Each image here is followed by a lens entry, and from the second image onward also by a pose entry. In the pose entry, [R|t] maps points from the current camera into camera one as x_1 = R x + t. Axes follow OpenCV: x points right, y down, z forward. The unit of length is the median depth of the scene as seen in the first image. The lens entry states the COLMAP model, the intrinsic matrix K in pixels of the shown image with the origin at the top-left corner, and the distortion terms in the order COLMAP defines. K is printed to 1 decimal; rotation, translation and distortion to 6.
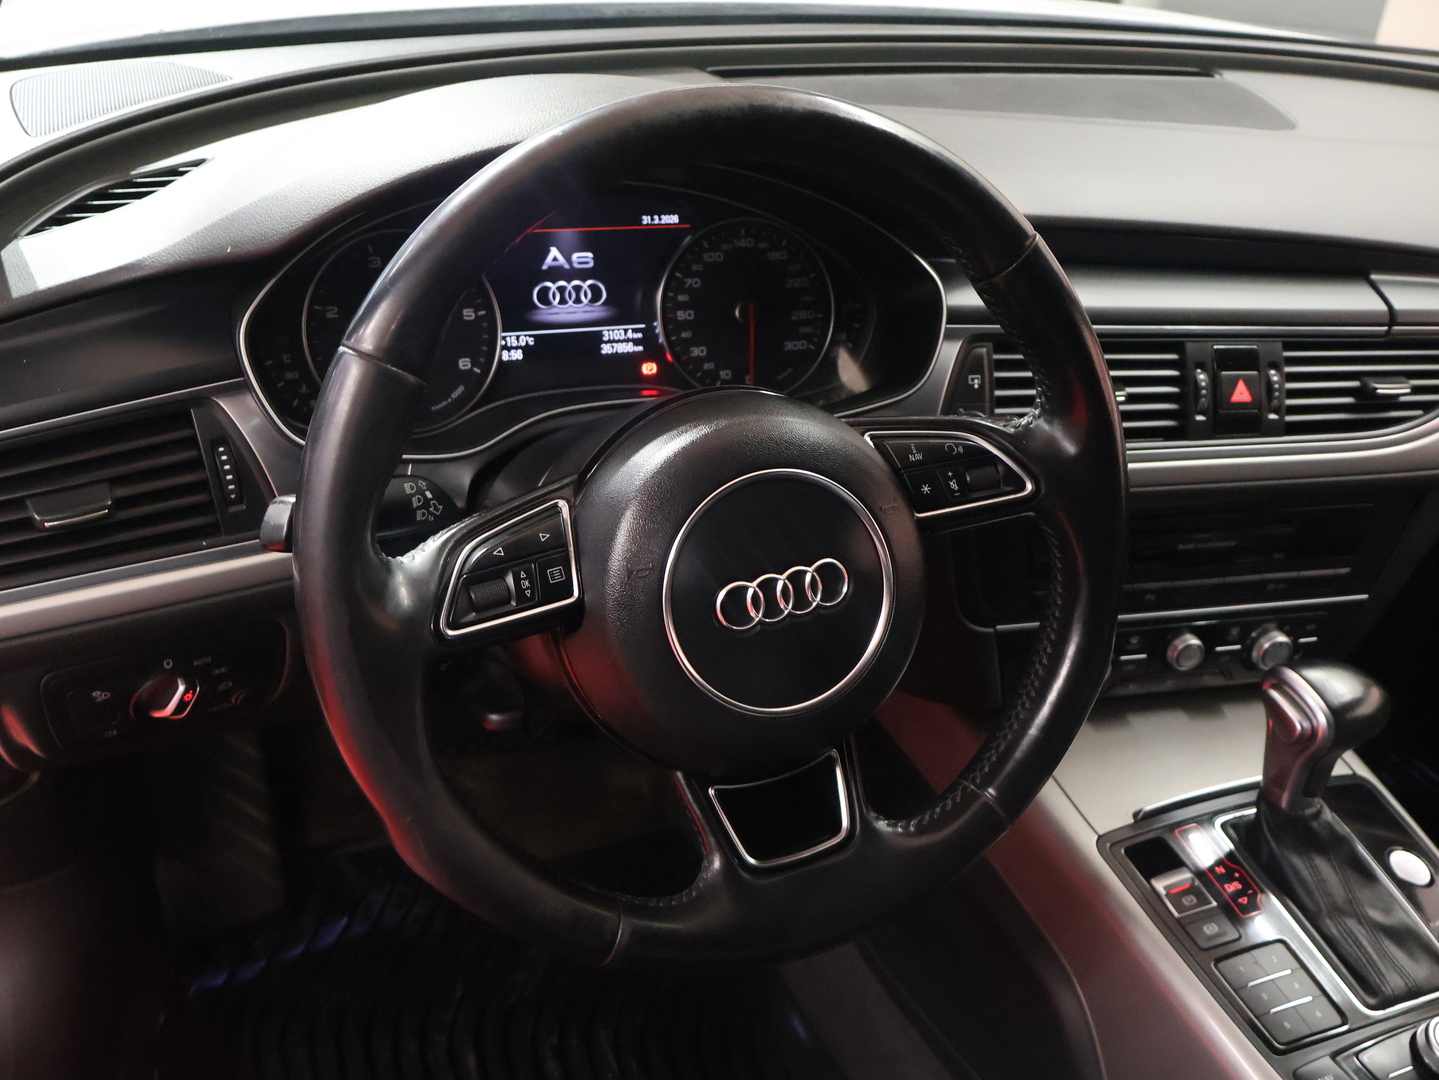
lens RADIAL K [[1277.7, 0, 719.9], [0, 1277.7, 568.0], [0, 0, 1]] dist [-0.002143, -0.009363]
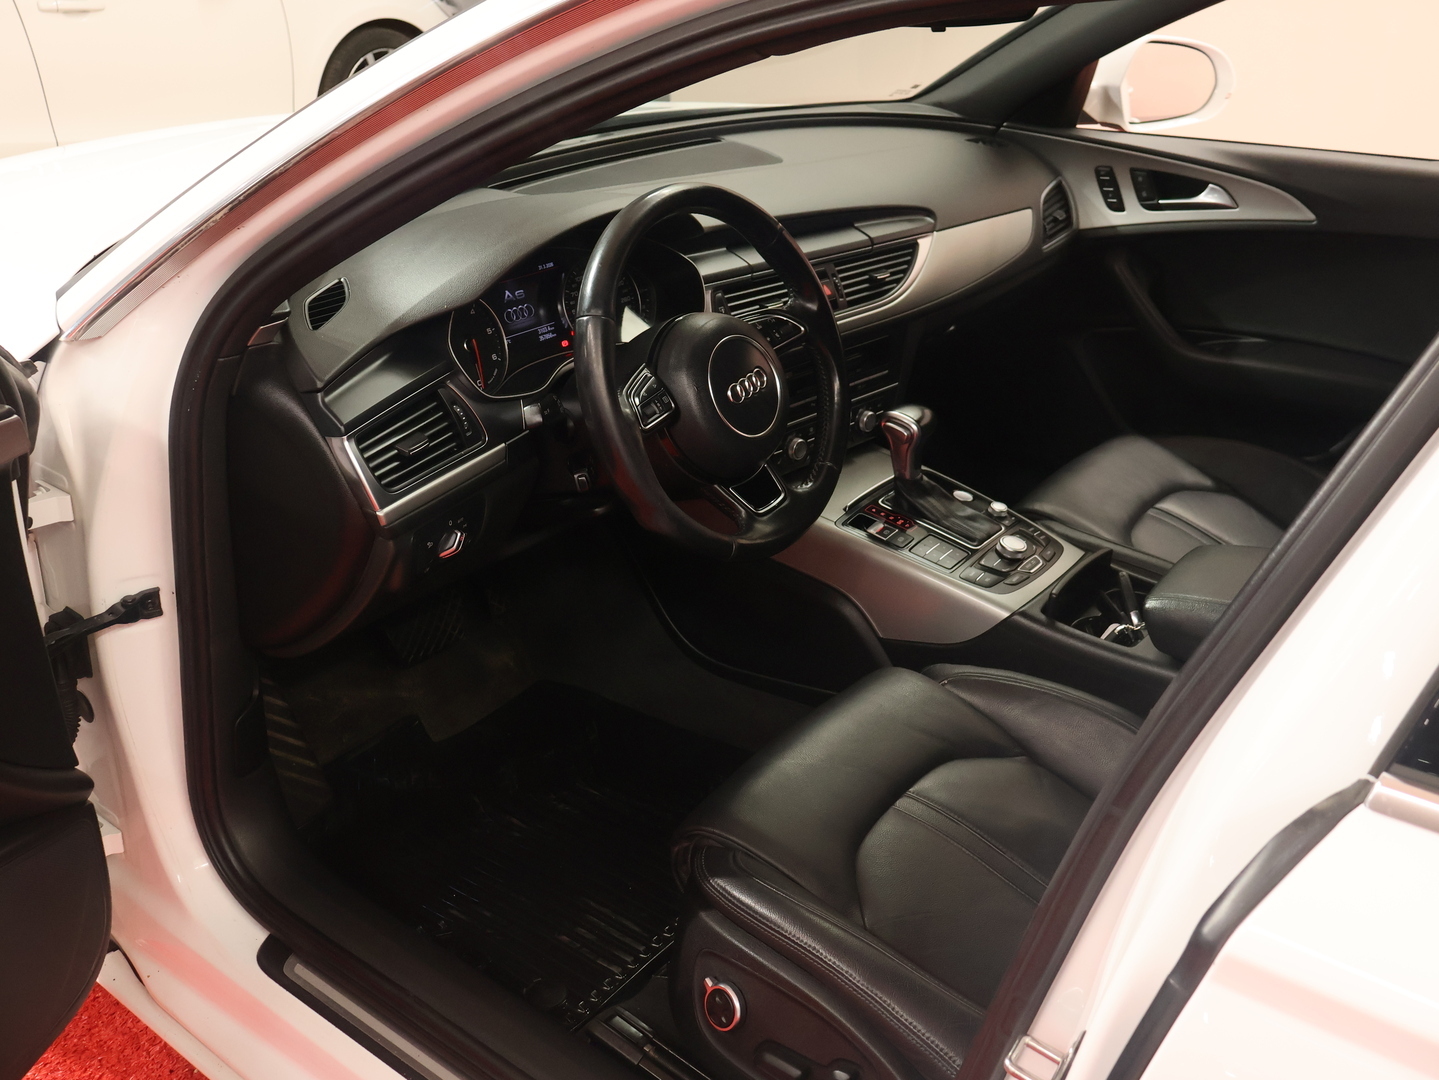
lens RADIAL K [[1277.7, 0, 719.9], [0, 1277.7, 568.0], [0, 0, 1]] dist [-0.002143, -0.009363]
pose [[0.859033, -0.301736, 0.413542, -0.731743], [0.320520, 0.946909, 0.025097, 0.180525], [-0.399159, 0.110990, 0.910139, -0.754216]]
